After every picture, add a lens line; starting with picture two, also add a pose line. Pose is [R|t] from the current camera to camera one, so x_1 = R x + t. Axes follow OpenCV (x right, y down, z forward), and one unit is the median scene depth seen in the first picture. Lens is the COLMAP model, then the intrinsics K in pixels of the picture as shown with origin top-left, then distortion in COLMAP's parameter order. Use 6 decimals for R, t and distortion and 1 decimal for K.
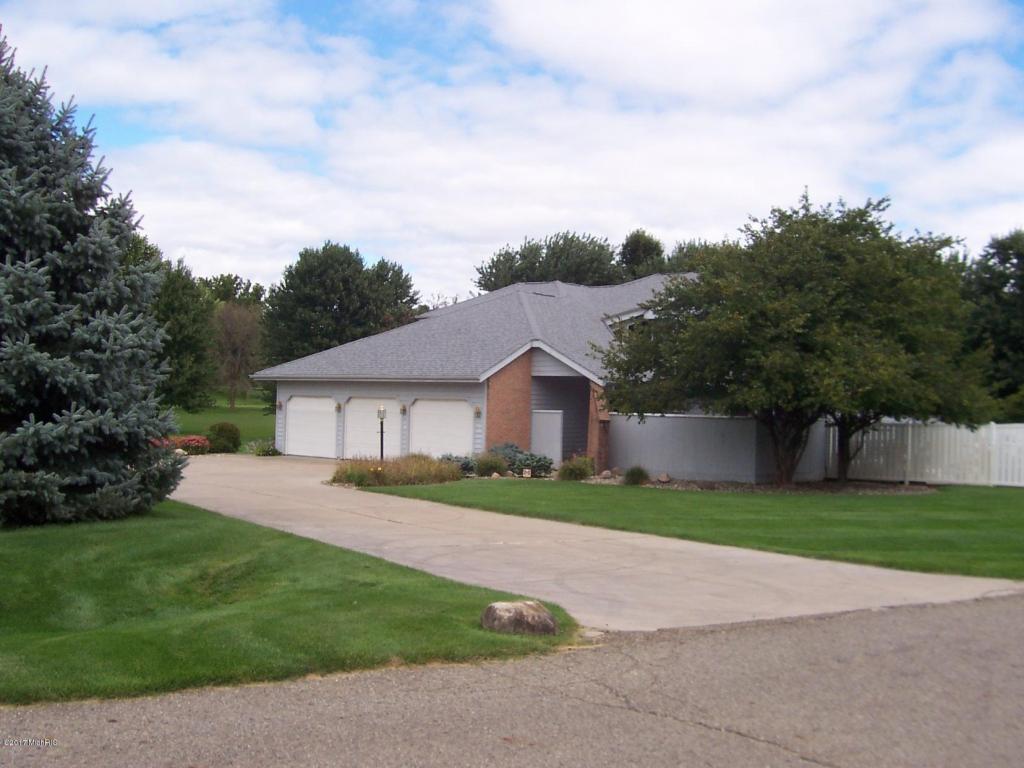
lens RADIAL K [[1156.9, 0, 506.0], [0, 1156.9, 360.7], [0, 0, 1]] dist [-0.100135, 0.000000]
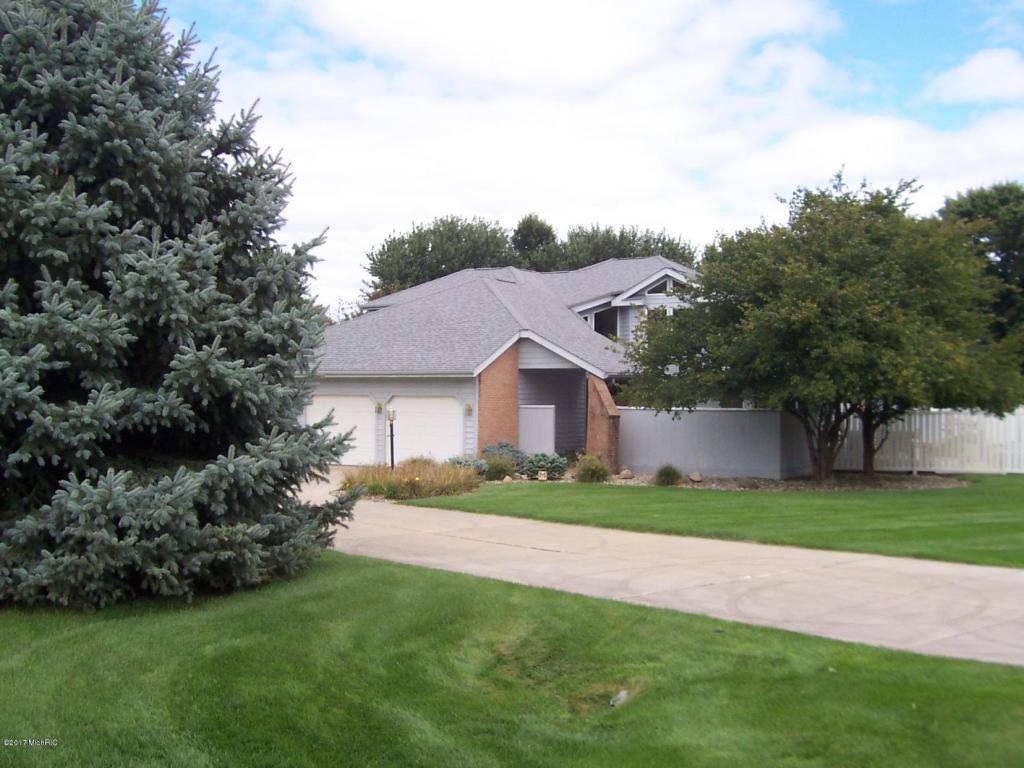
lens RADIAL K [[1156.9, 0, 526.8], [0, 1156.9, 366.6], [0, 0, 1]] dist [-0.100135, 0.000000]
pose [[0.988032, -0.015893, 0.153430, -0.134353], [0.013389, 0.999760, 0.017338, -0.005319], [-0.153669, -0.015076, 0.988007, 0.097642]]
